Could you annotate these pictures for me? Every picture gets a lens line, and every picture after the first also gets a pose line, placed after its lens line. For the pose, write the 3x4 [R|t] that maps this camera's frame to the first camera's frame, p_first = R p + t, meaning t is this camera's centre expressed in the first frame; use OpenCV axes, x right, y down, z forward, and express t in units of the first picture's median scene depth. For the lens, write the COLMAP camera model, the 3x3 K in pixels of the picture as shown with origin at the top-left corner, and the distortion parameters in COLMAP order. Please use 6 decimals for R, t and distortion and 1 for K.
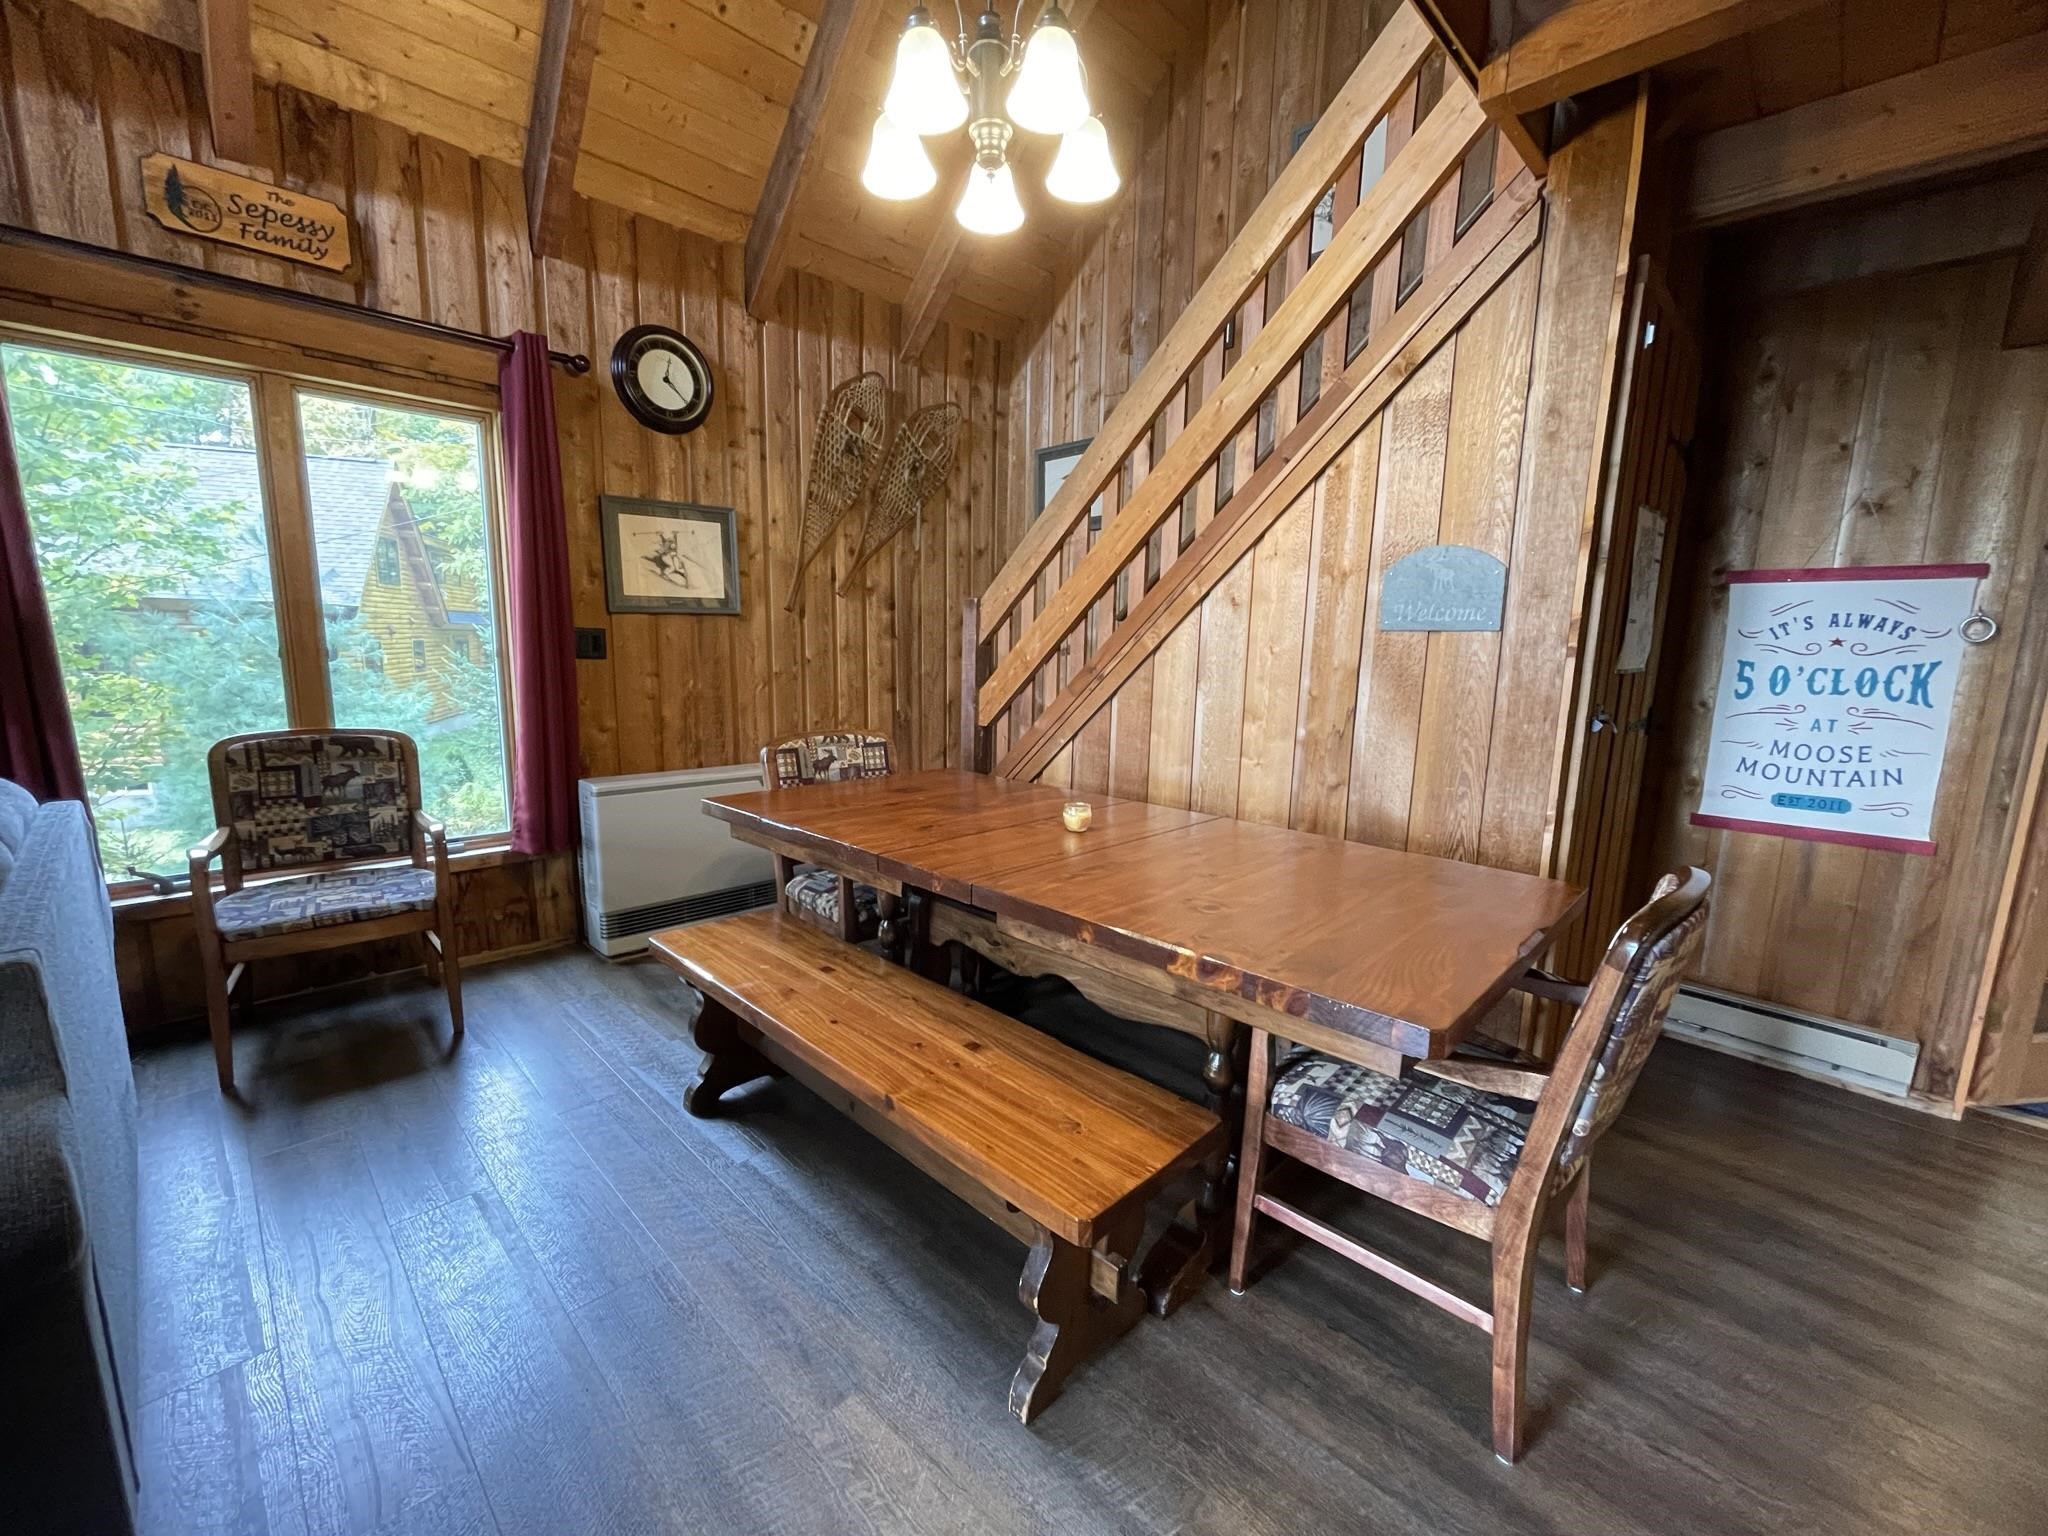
lens RADIAL K [[830.3, 0, 1021.3], [0, 830.3, 768.4], [0, 0, 1]] dist [-0.002402, 0.000212]
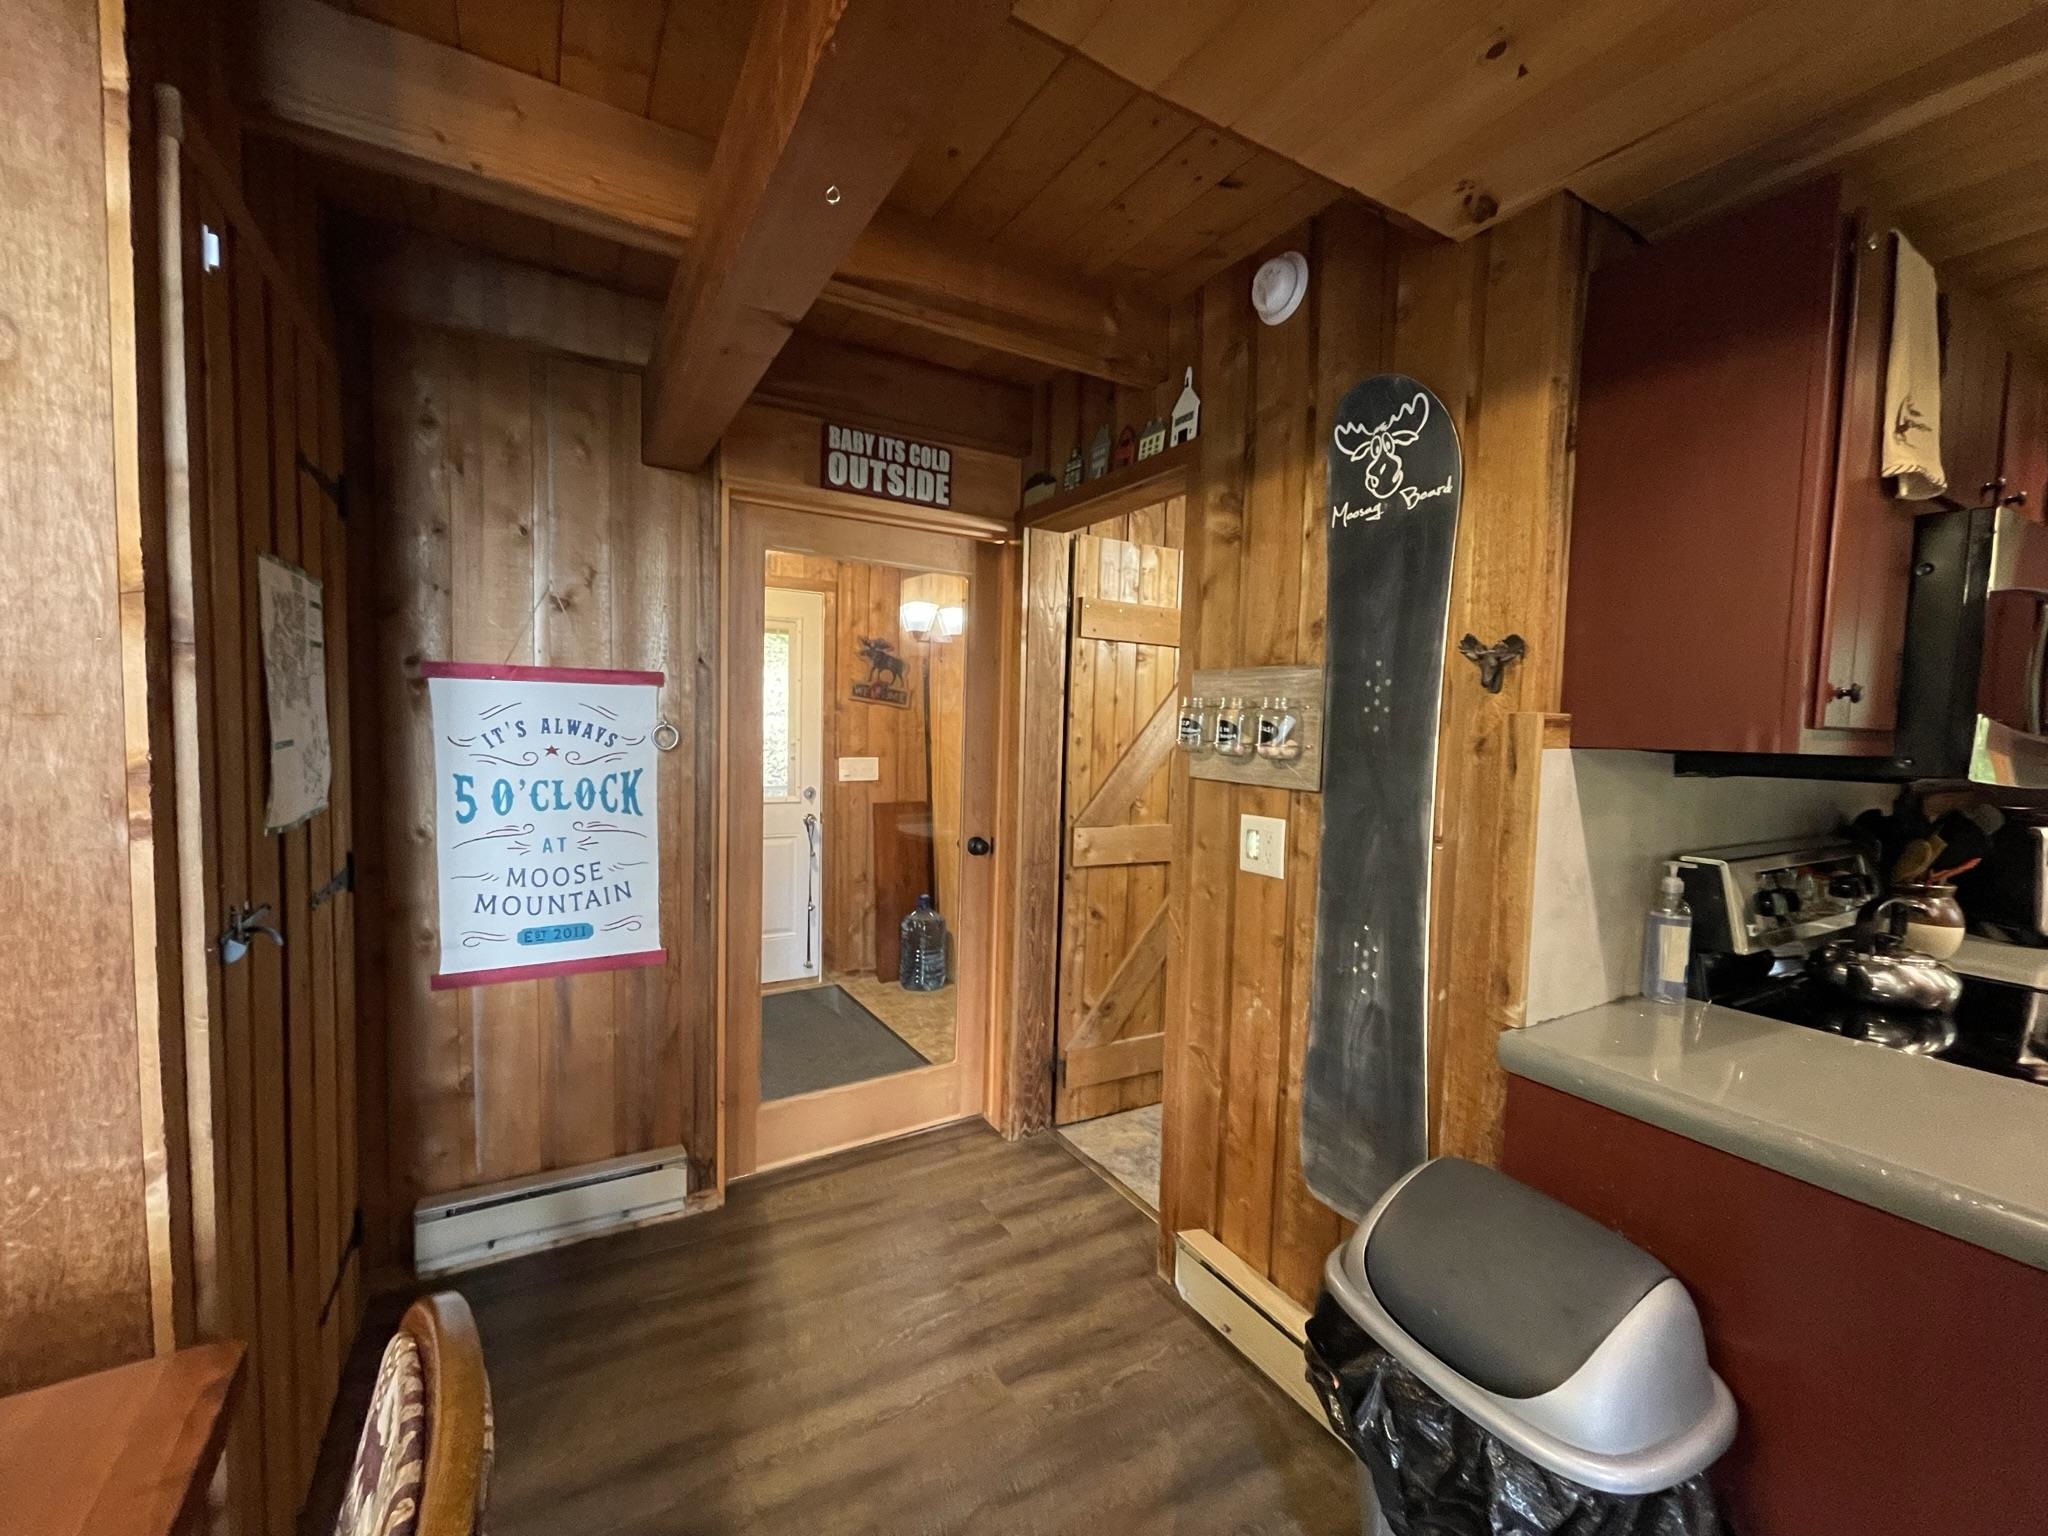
lens RADIAL K [[830.3, 0, 1006.7], [0, 830.3, 781.8], [0, 0, 1]] dist [-0.002402, 0.000212]
pose [[0.272047, -0.084673, 0.958552, 0.254845], [0.133172, 0.989849, 0.049642, -0.094555], [-0.953024, 0.114148, 0.280561, 0.281500]]
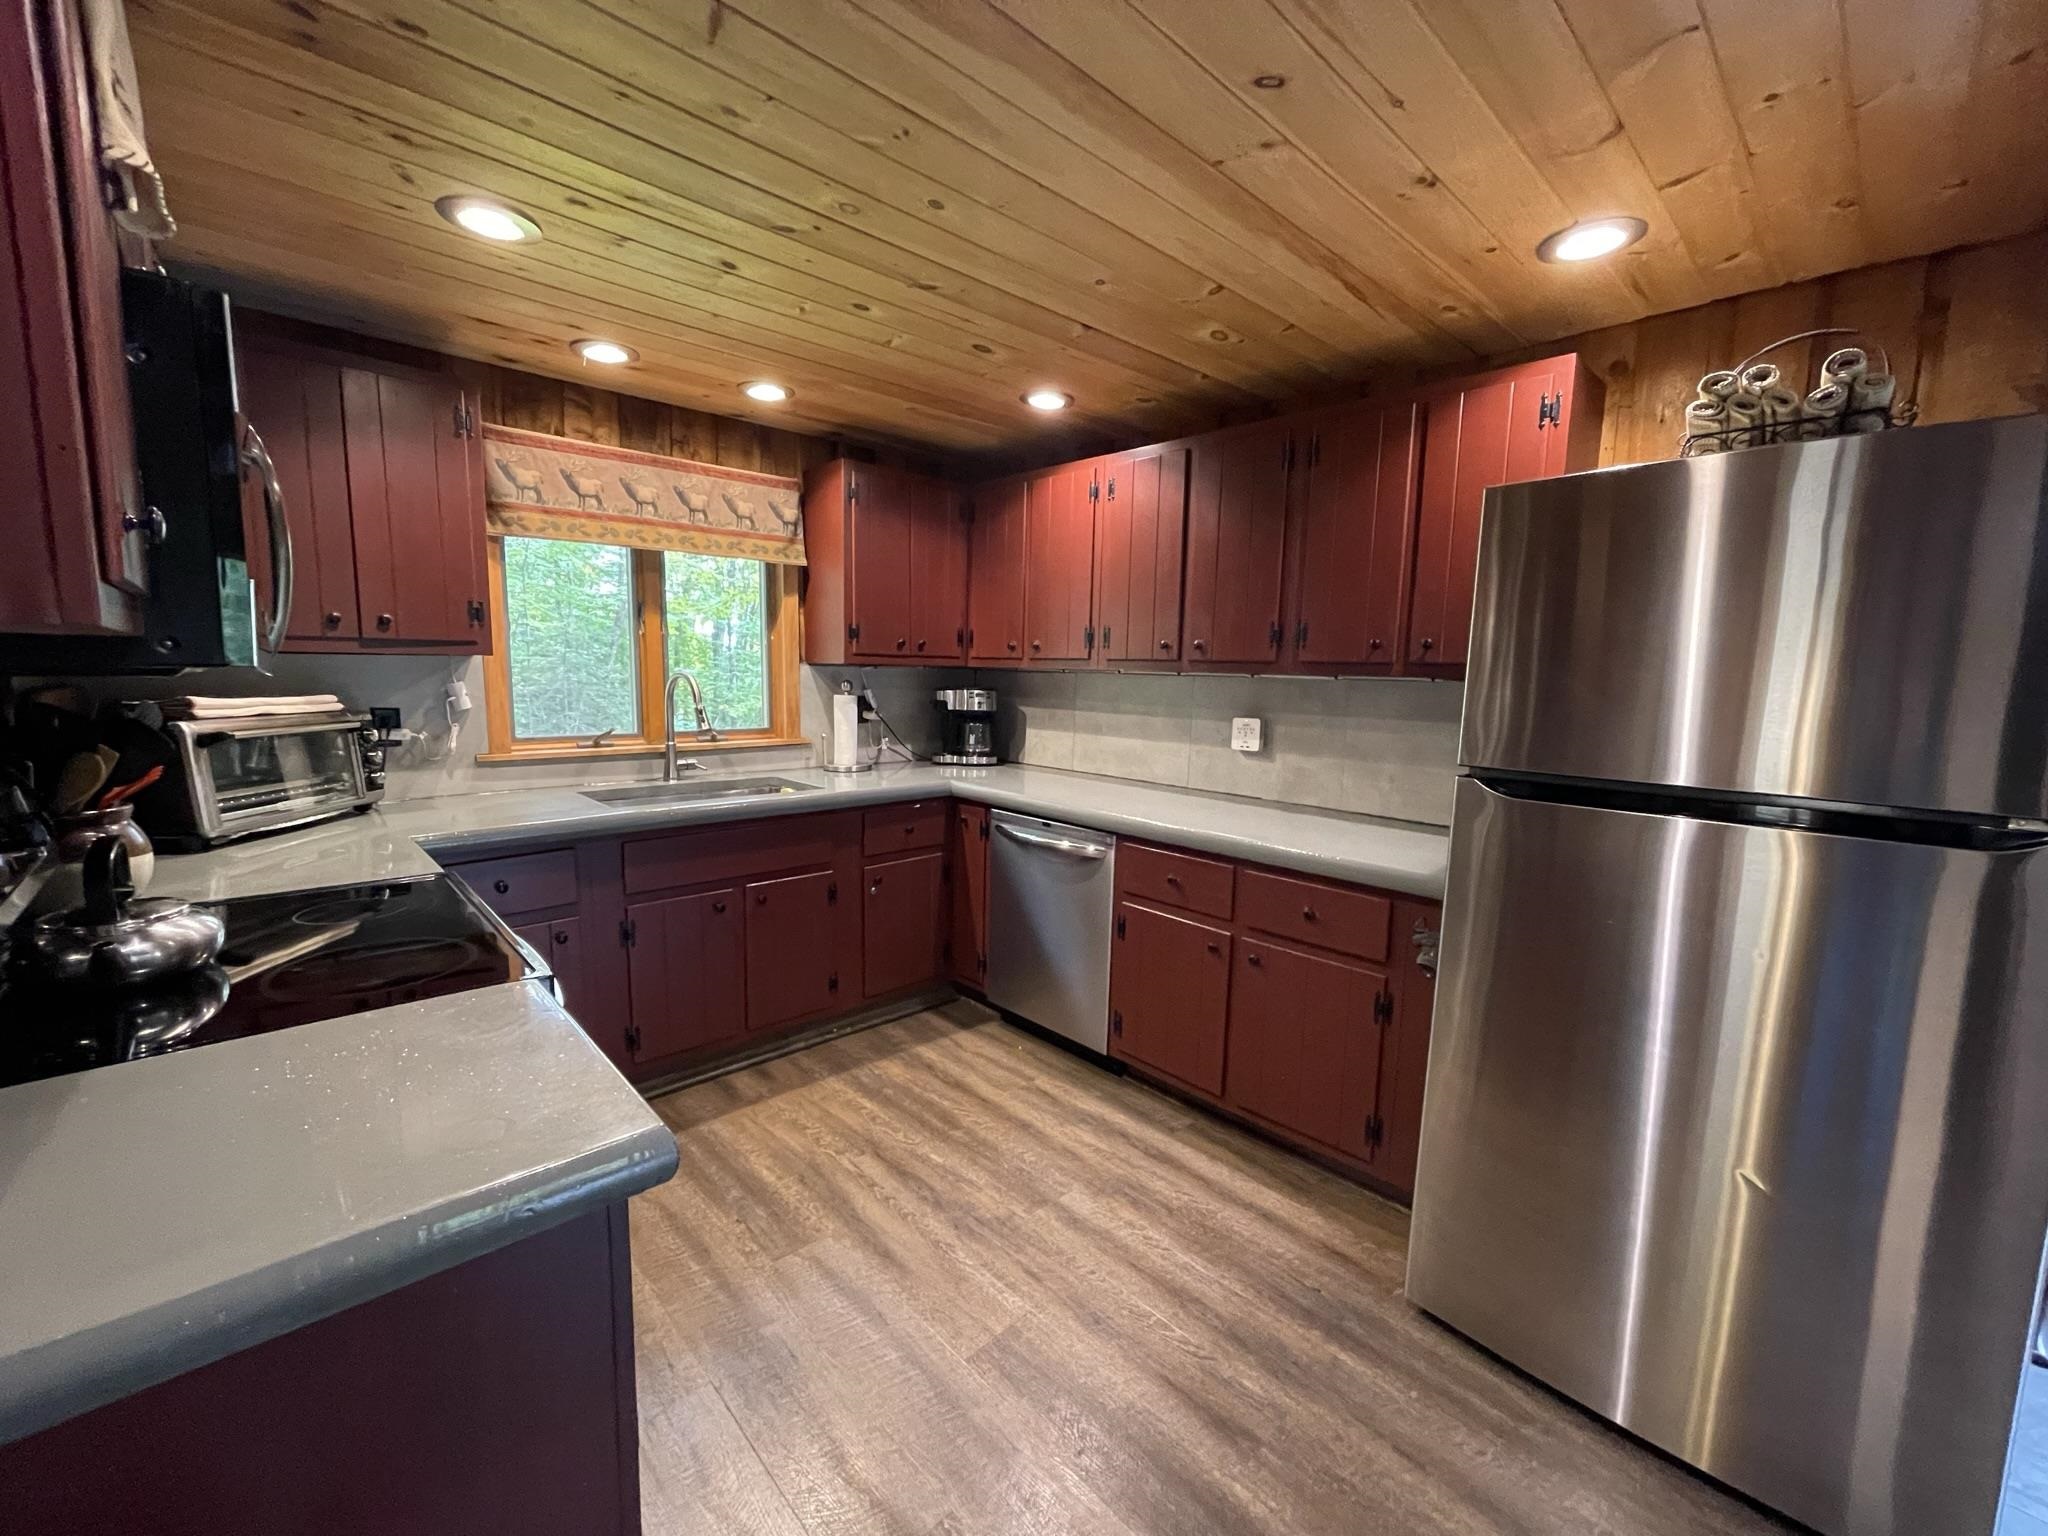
lens RADIAL K [[830.3, 0, 1020.8], [0, 830.3, 775.5], [0, 0, 1]] dist [-0.002402, 0.000212]
pose [[-0.998311, -0.051542, 0.026814, 0.525075], [-0.041792, 0.957654, 0.284873, -0.070691], [-0.040361, 0.283272, -0.958190, 0.234470]]
